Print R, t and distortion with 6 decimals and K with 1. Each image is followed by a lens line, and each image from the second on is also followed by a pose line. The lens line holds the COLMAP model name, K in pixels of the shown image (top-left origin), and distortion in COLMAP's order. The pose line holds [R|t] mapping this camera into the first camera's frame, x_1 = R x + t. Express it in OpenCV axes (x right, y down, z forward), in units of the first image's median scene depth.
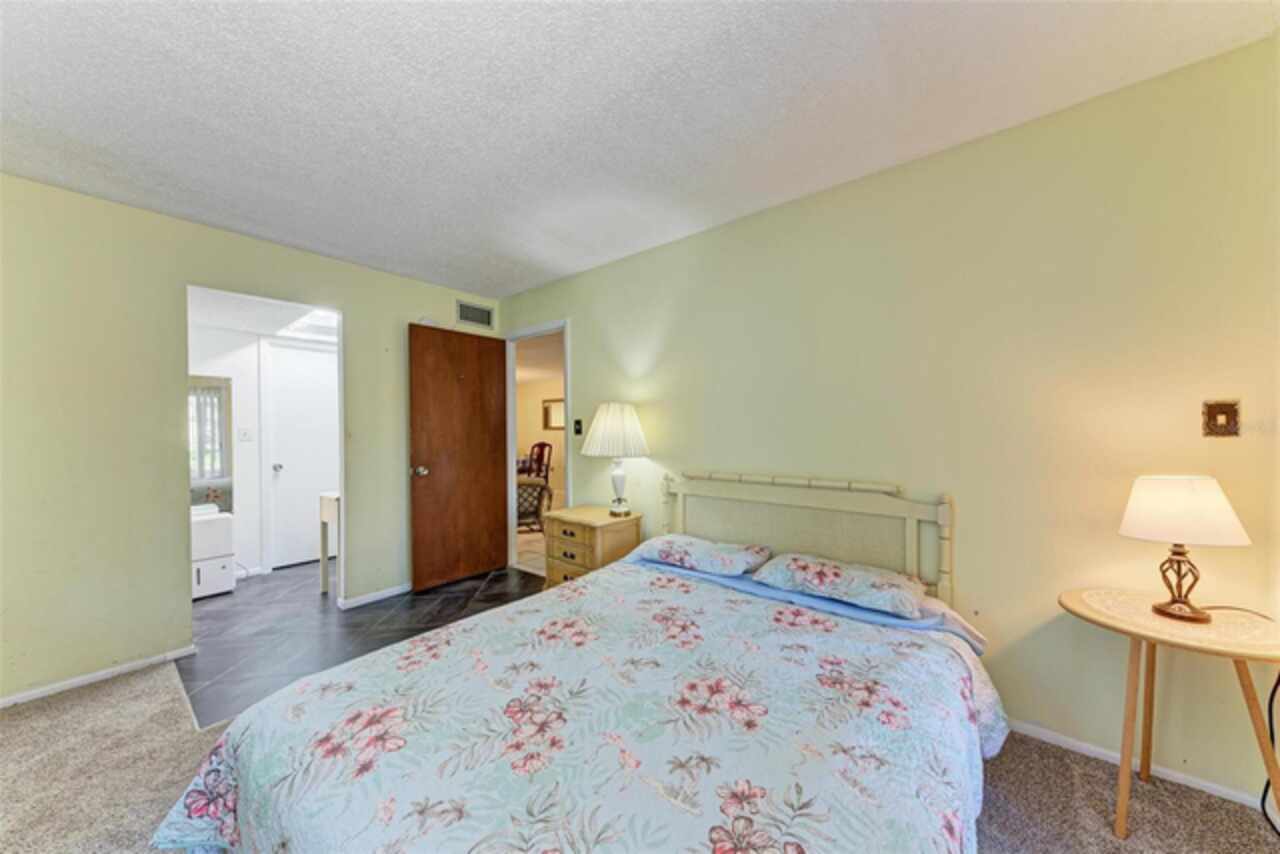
lens RADIAL K [[438.1, 0, 641.7], [0, 438.1, 426.8], [0, 0, 1]] dist [0.012526, 0.000047]
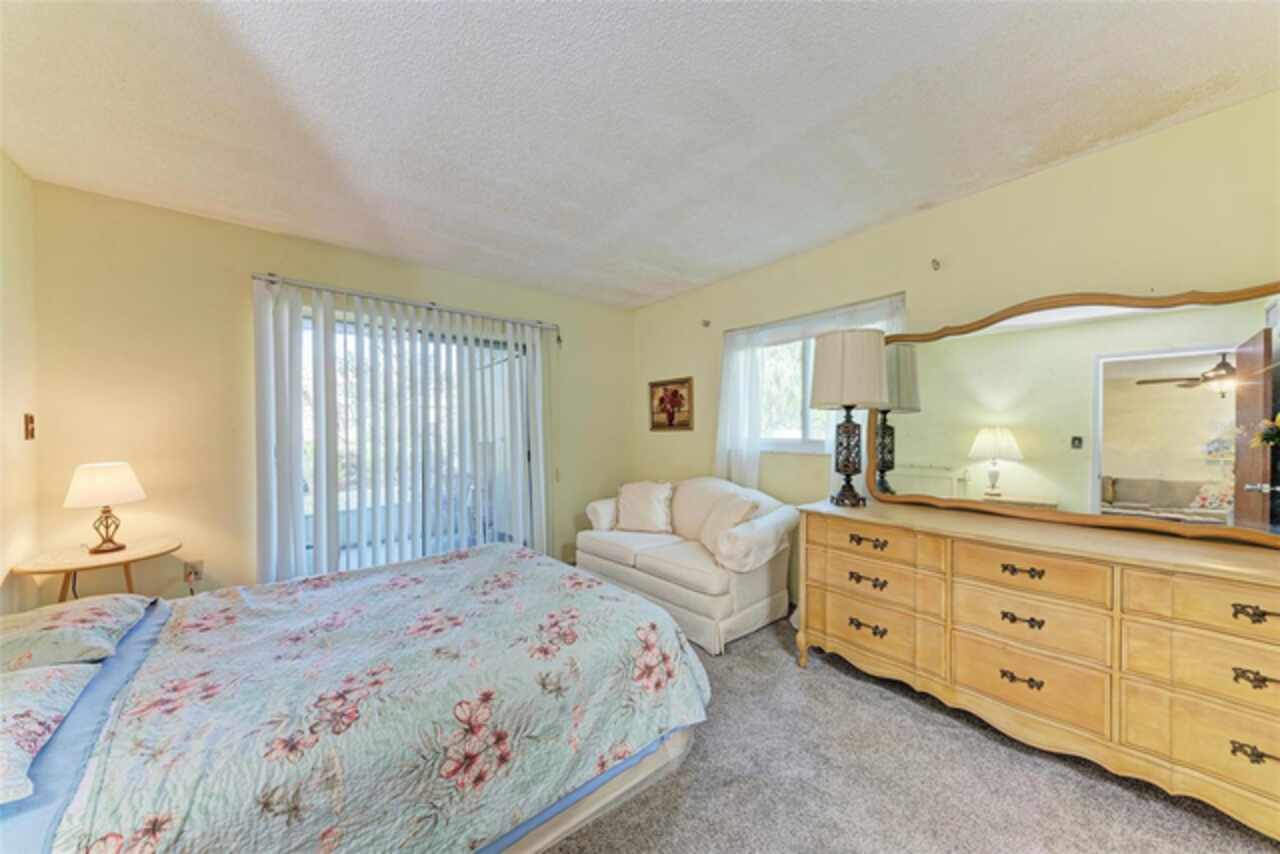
lens RADIAL K [[438.1, 0, 639.7], [0, 438.1, 421.8], [0, 0, 1]] dist [0.012526, 0.000047]
pose [[-0.971826, -0.022178, 0.234655, -0.746277], [-0.012768, 0.999055, 0.041546, -0.072563], [-0.235354, 0.037379, -0.971191, 2.091248]]
